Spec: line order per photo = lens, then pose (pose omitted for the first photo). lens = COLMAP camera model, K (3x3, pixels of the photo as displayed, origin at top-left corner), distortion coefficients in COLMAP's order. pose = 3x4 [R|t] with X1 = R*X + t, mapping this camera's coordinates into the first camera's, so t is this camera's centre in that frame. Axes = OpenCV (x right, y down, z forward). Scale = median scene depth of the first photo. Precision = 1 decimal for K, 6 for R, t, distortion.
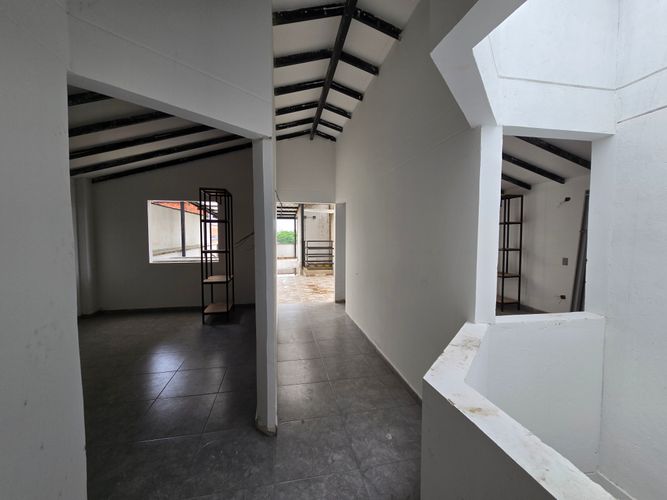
lens RADIAL K [[272.6, 0, 334.5], [0, 272.6, 250.2], [0, 0, 1]] dist [-0.002518, -0.000474]
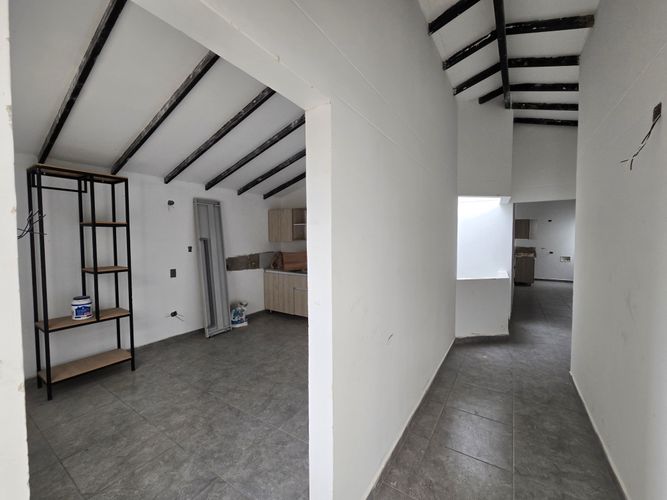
lens RADIAL K [[272.6, 0, 334.5], [0, 272.6, 250.2], [0, 0, 1]] dist [-0.002518, -0.000474]
pose [[-0.712193, -0.023745, 0.701582, -0.139973], [0.046509, 0.995636, 0.080910, -0.079522], [-0.700441, 0.090253, -0.707981, 1.241996]]
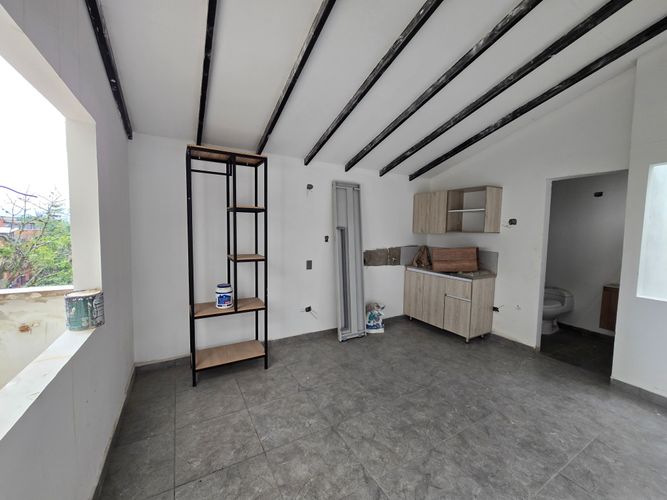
lens RADIAL K [[273.2, 0, 333.5], [0, 273.2, 250.0], [0, 0, 1]] dist [-0.001248, 0.000035]
pose [[-0.313662, -0.071742, 0.946821, 0.065945], [0.037787, 0.995409, 0.087942, -0.069841], [-0.948783, 0.063362, -0.309511, 1.168979]]
